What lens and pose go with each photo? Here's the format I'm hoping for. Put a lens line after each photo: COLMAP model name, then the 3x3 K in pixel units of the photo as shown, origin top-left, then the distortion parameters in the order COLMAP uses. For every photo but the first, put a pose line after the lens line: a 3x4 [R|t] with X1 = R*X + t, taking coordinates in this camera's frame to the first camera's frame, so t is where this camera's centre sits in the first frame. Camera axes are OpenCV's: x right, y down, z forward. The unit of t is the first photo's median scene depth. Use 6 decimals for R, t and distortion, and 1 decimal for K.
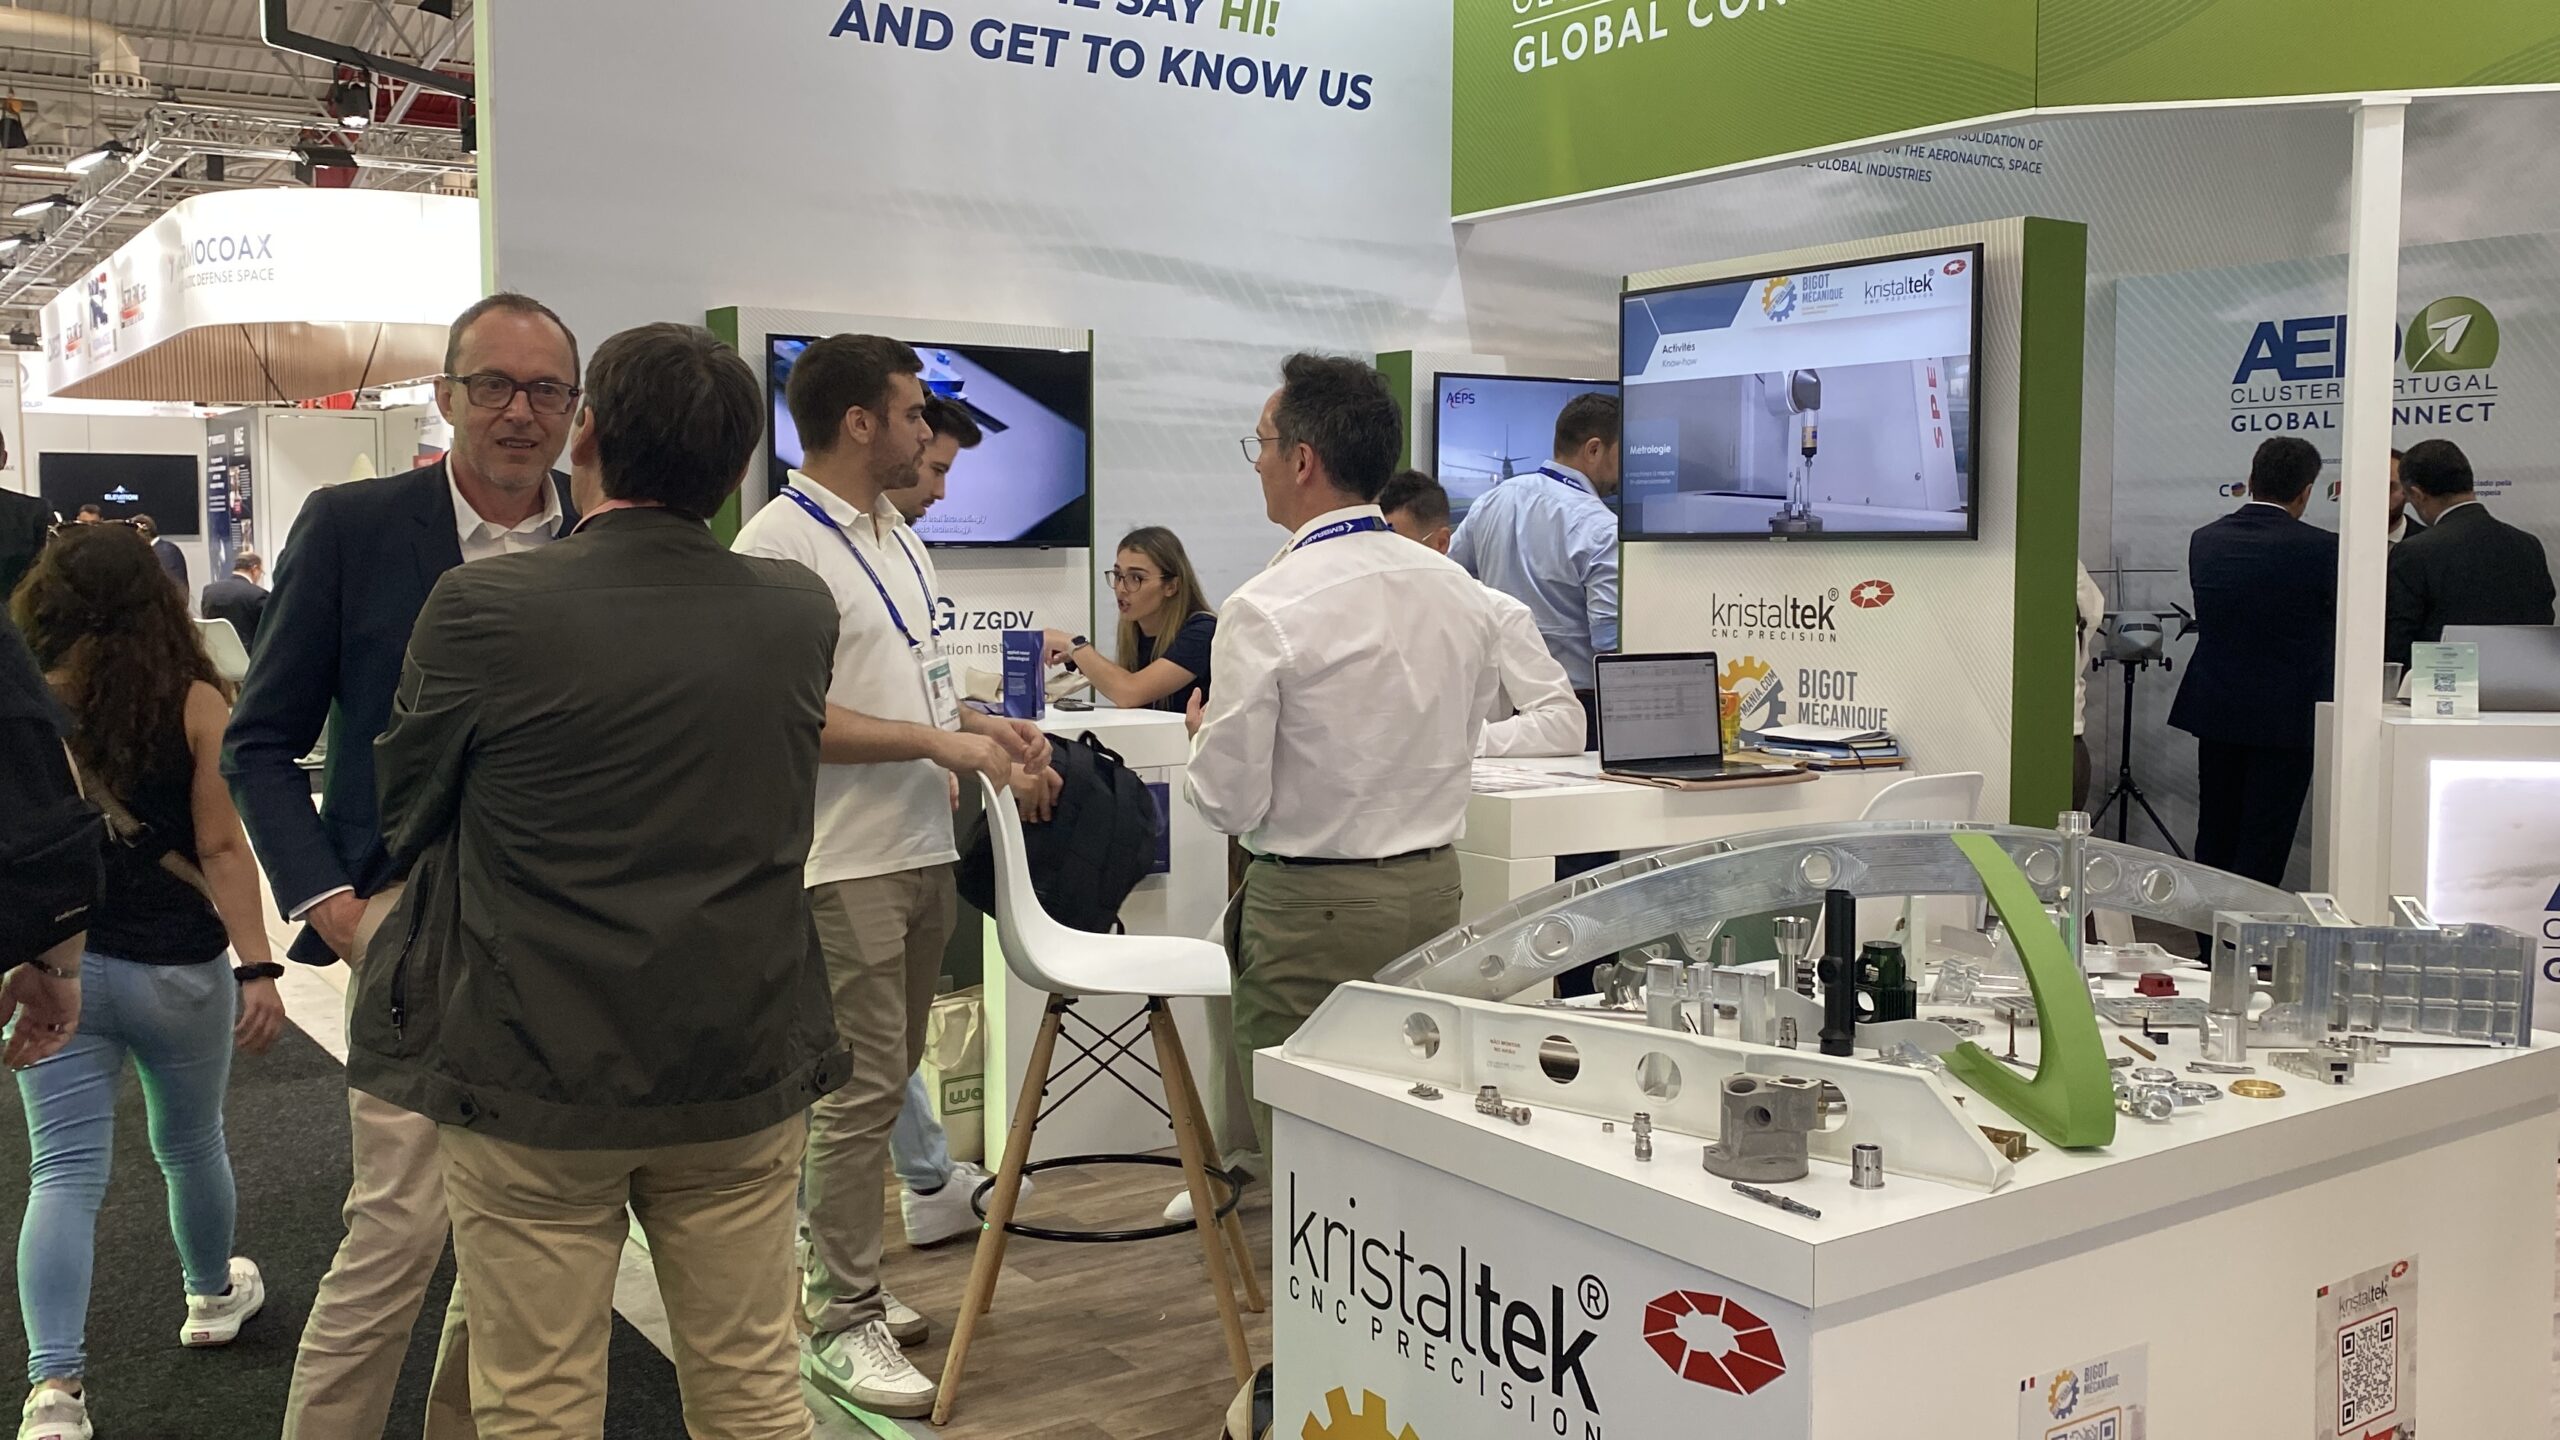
lens RADIAL K [[2221.7, 0, 1275.7], [0, 2221.7, 722.7], [0, 0, 1]] dist [0.001569, -0.000143]
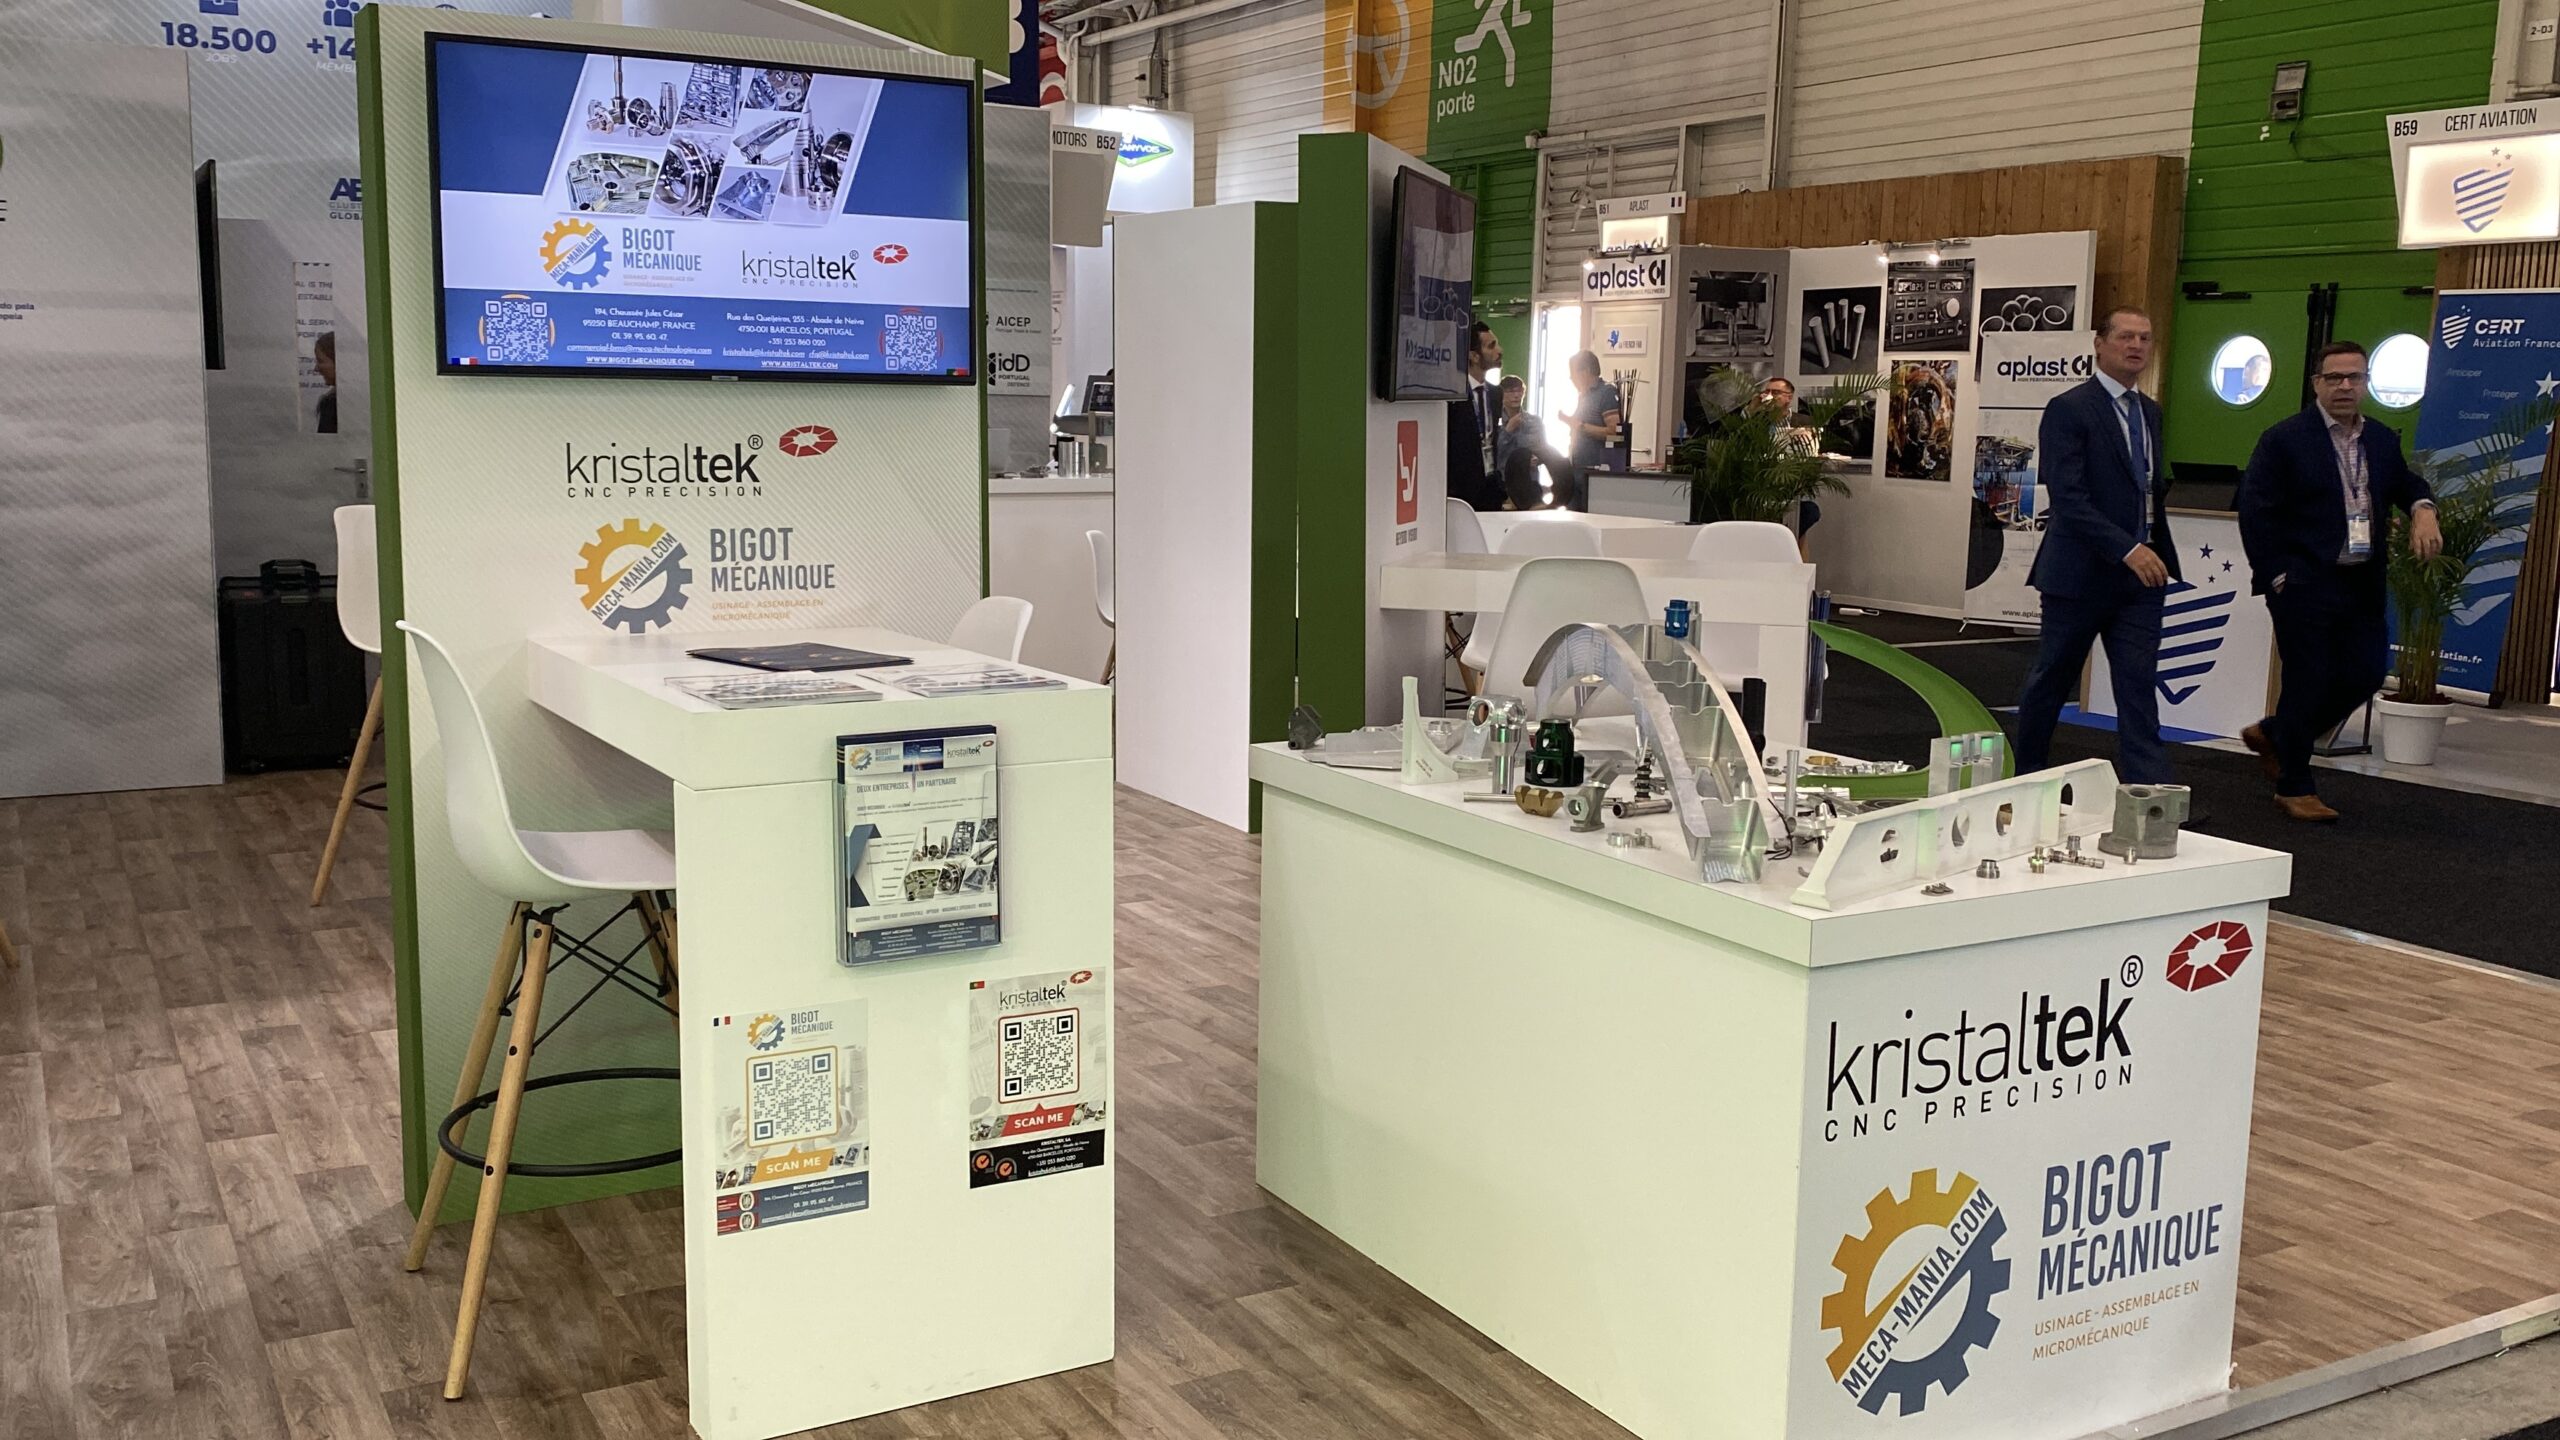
lens RADIAL K [[2221.7, 0, 1276.8], [0, 2221.7, 713.2], [0, 0, 1]] dist [0.001569, -0.000143]
pose [[0.071969, -0.140652, 0.987440, -1.030113], [0.063655, 0.988637, 0.136183, -0.096143], [-0.995374, 0.053054, 0.080105, 1.200408]]
